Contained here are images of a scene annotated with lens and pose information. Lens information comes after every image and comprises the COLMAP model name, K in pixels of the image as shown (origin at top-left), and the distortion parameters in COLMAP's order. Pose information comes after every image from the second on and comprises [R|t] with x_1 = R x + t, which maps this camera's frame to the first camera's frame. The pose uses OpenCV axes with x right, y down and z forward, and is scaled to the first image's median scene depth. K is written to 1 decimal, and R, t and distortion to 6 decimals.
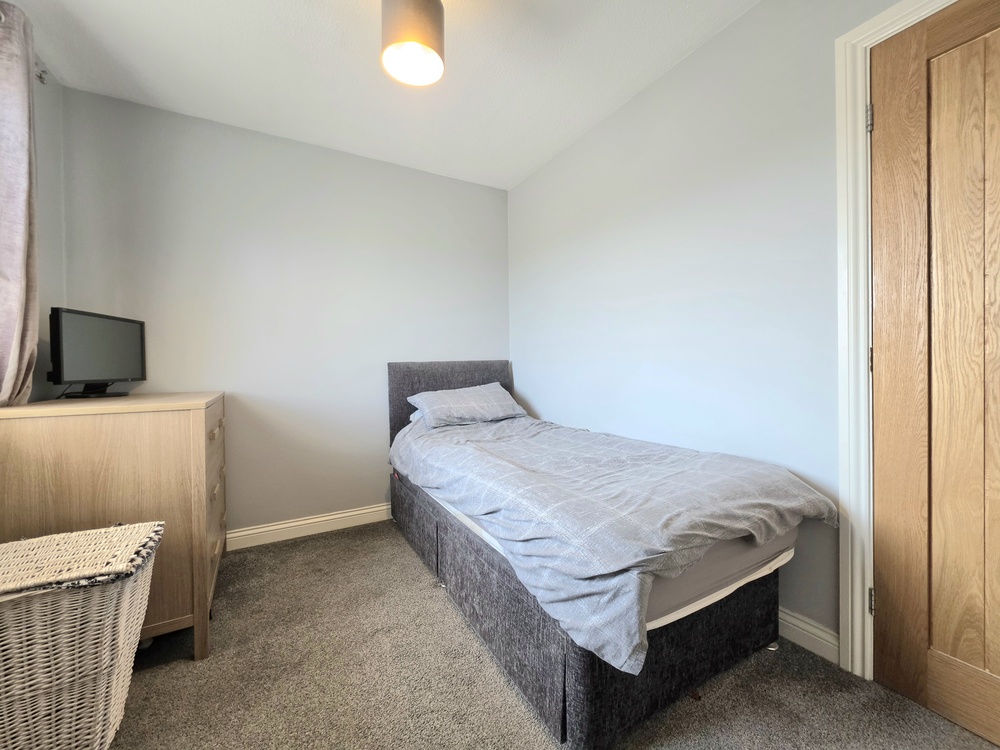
lens RADIAL K [[400.7, 0, 498.0], [0, 400.7, 368.5], [0, 0, 1]] dist [-0.004338, -0.000090]
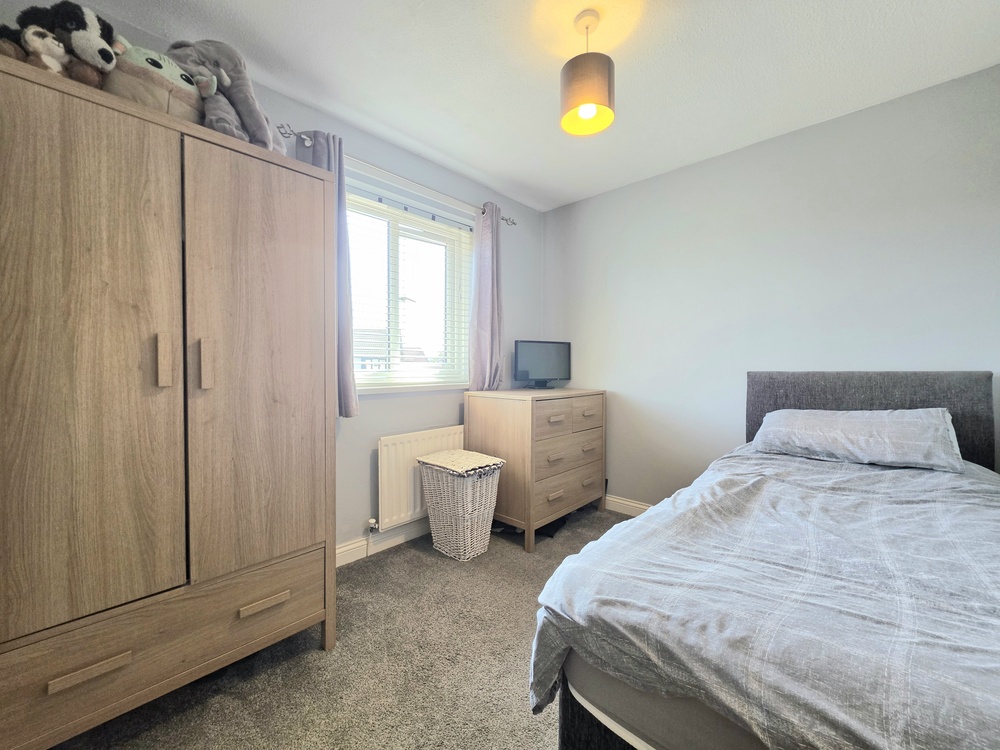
lens RADIAL K [[400.7, 0, 498.0], [0, 400.7, 368.5], [0, 0, 1]] dist [-0.004338, -0.000090]
pose [[0.289417, 0.020525, -0.956983, 0.781547], [-0.012651, 0.999765, 0.017617, -0.056183], [0.957119, 0.007008, 0.289609, 0.400926]]
